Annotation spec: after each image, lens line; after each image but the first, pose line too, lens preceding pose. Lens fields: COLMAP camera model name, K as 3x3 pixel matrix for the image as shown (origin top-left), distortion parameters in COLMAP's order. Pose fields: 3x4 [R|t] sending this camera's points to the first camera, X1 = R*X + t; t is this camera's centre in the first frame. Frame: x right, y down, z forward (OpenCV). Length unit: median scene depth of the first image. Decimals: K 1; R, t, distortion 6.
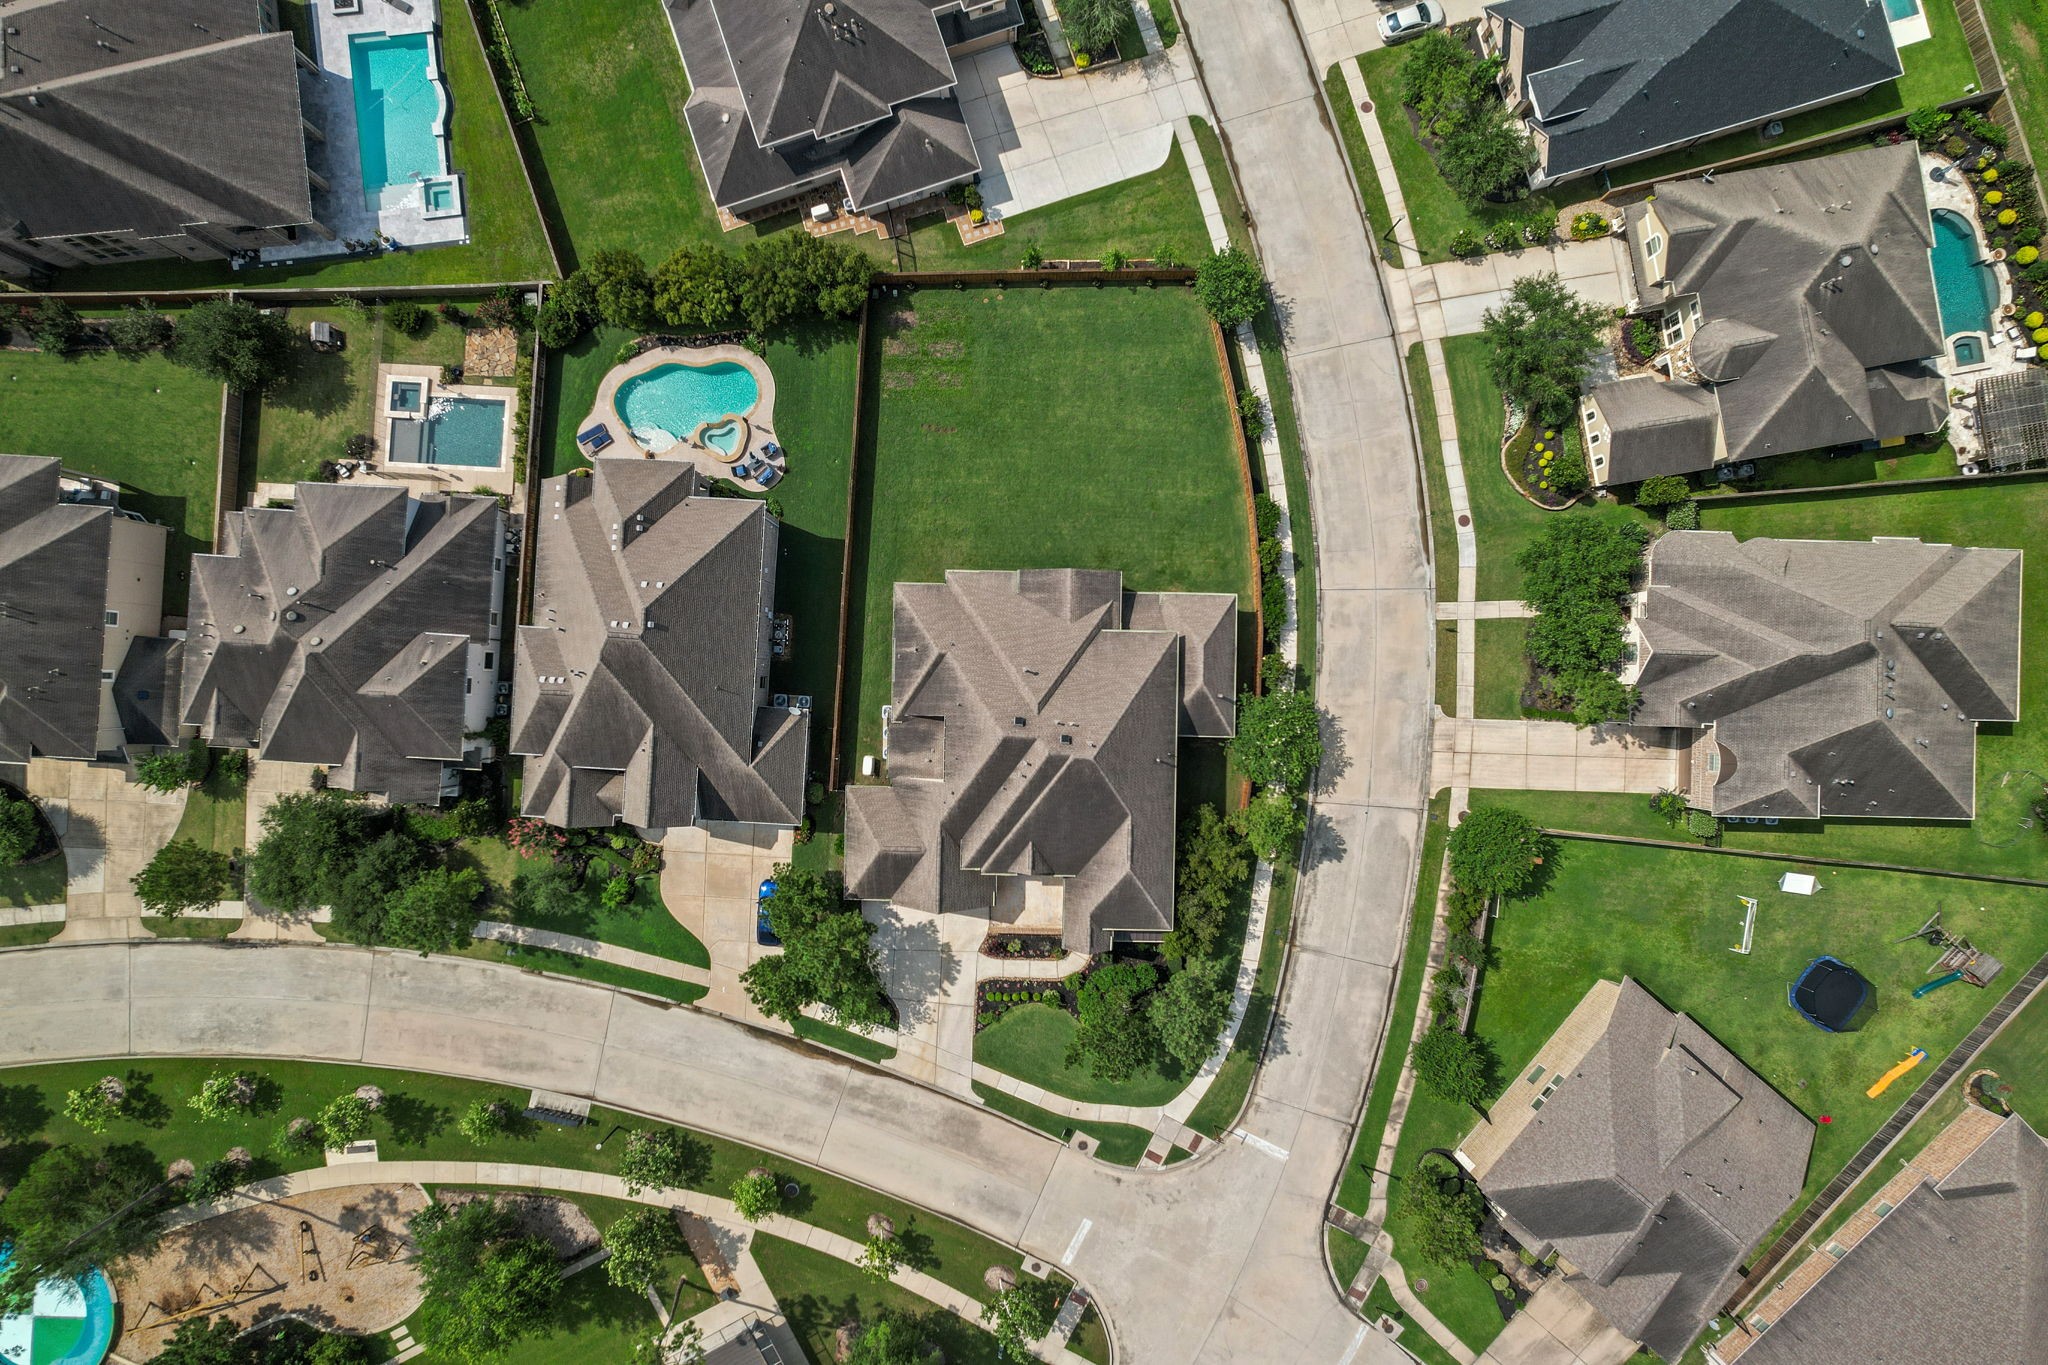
lens RADIAL K [[1260.4, 0, 1024.0], [0, 1260.4, 682.5], [0, 0, 1]] dist [-0.029934, 0.002312]
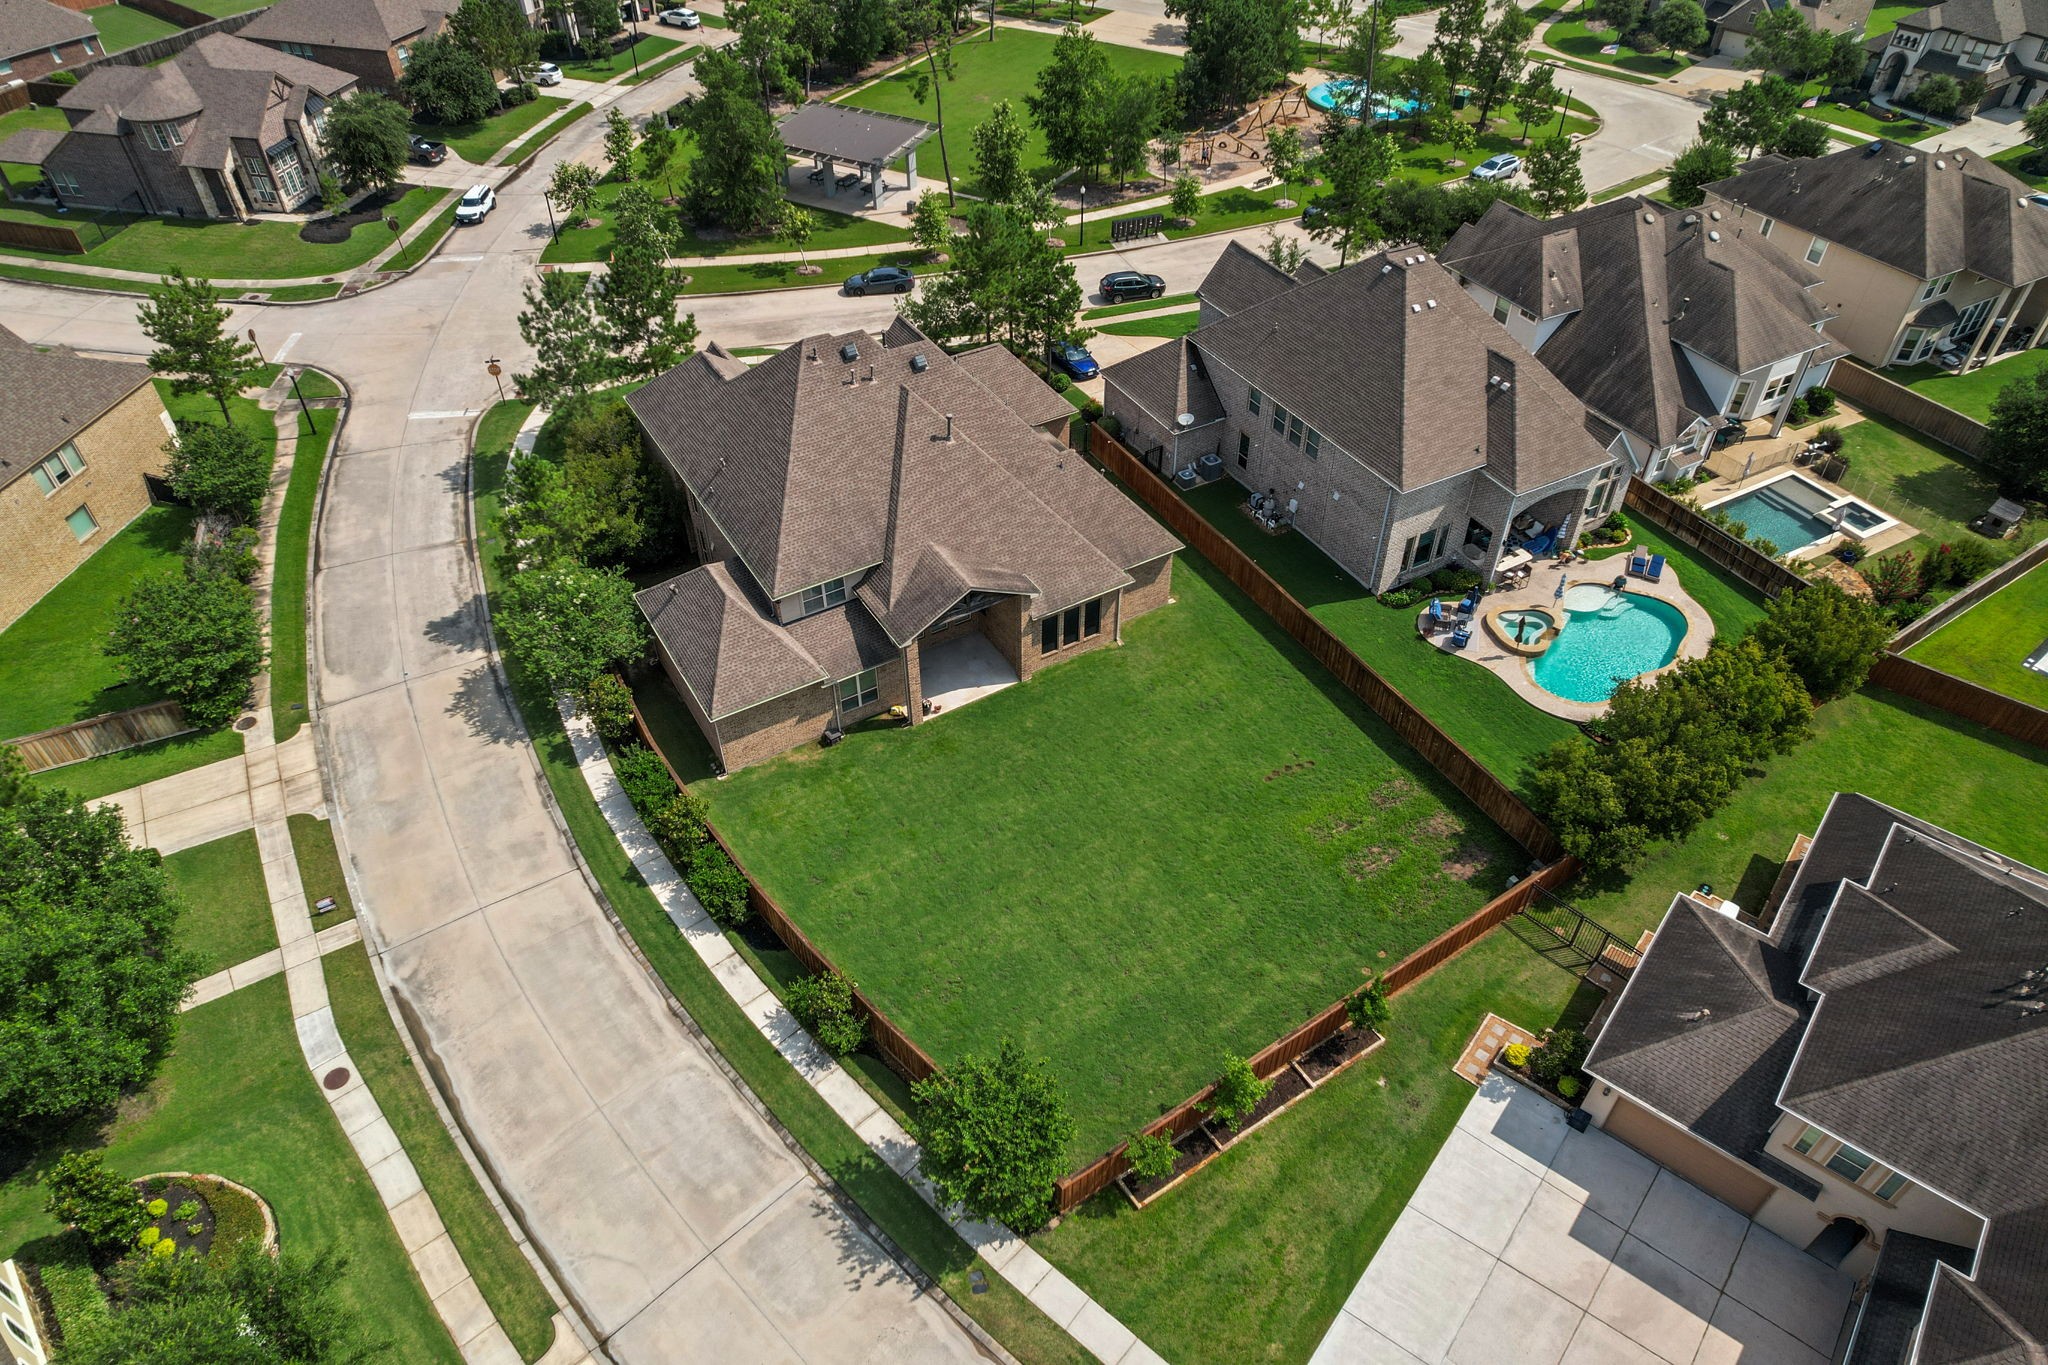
lens RADIAL K [[1260.4, 0, 1024.0], [0, 1260.4, 682.5], [0, 0, 1]] dist [-0.029934, 0.002312]
pose [[-0.844504, 0.372441, -0.384839, 0.253722], [-0.535462, -0.574197, 0.619337, -0.482333], [0.009693, 0.729099, 0.684339, 0.558041]]
